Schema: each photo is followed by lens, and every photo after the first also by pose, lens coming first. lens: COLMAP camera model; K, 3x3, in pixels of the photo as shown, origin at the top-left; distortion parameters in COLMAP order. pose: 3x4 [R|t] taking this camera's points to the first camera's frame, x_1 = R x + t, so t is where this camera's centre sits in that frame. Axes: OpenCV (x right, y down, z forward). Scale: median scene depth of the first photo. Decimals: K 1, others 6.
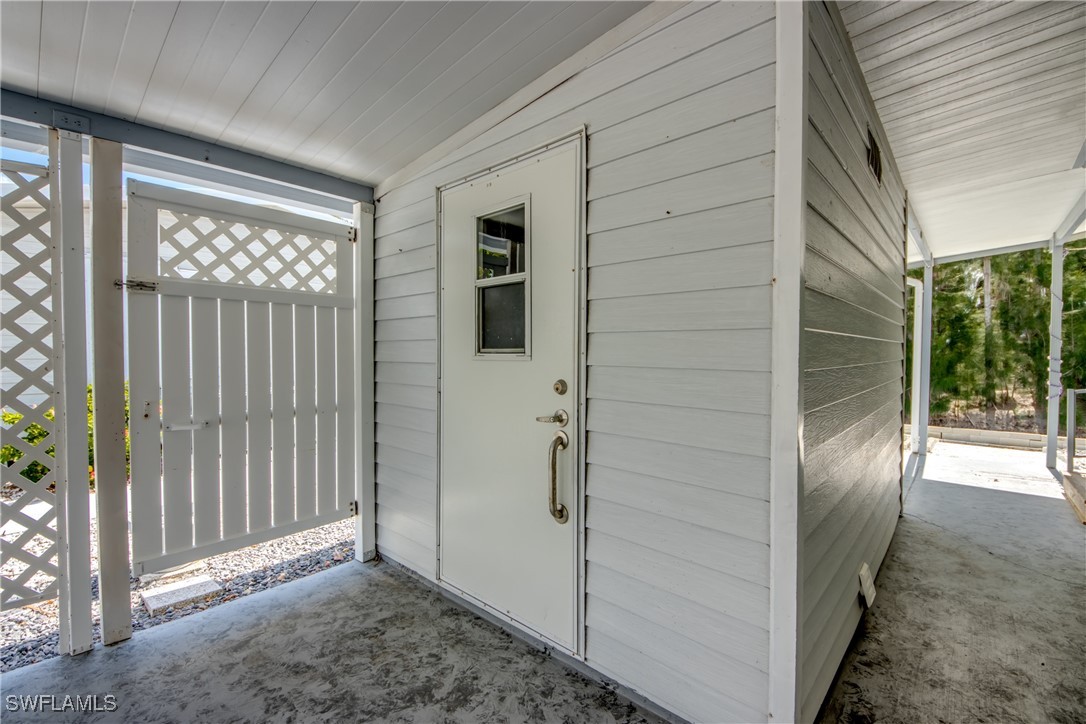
lens RADIAL K [[473.7, 0, 542.2], [0, 473.7, 361.8], [0, 0, 1]] dist [-0.003197, -0.006415]
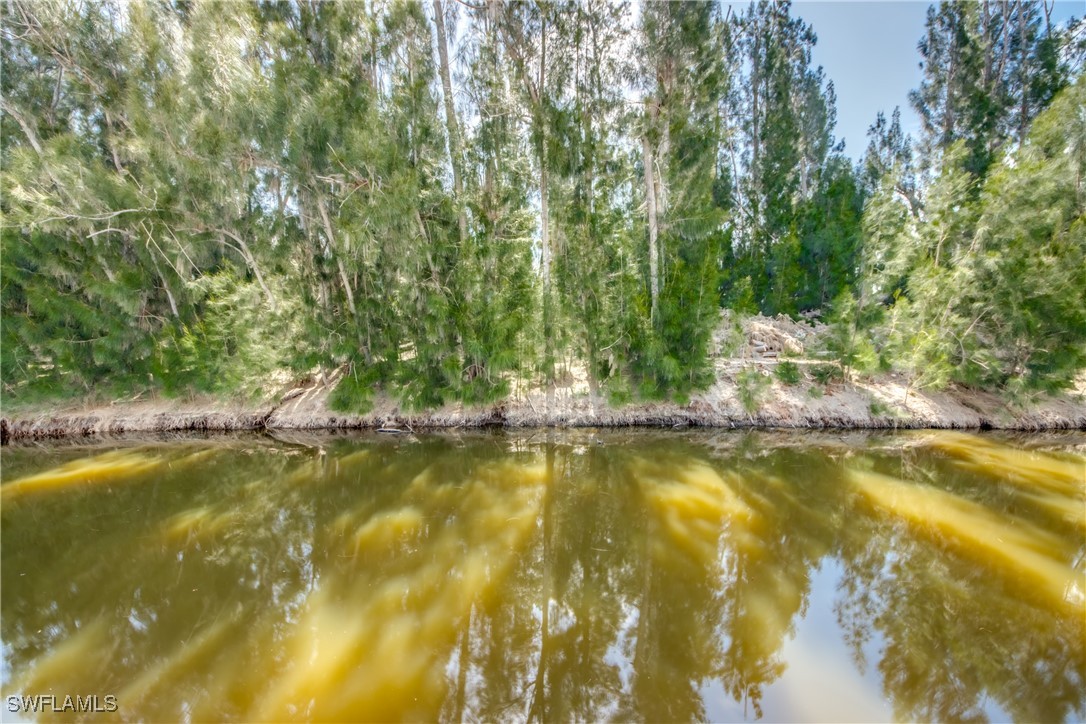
lens RADIAL K [[403.7, 0, 553.0], [0, 403.7, 362.0], [0, 0, 1]] dist [0.015428, -0.013311]
pose [[0.723332, -0.061742, 0.687734, 0.476206], [0.017236, 0.997298, 0.071405, 0.005651], [-0.690285, -0.039796, 0.722442, 0.490249]]
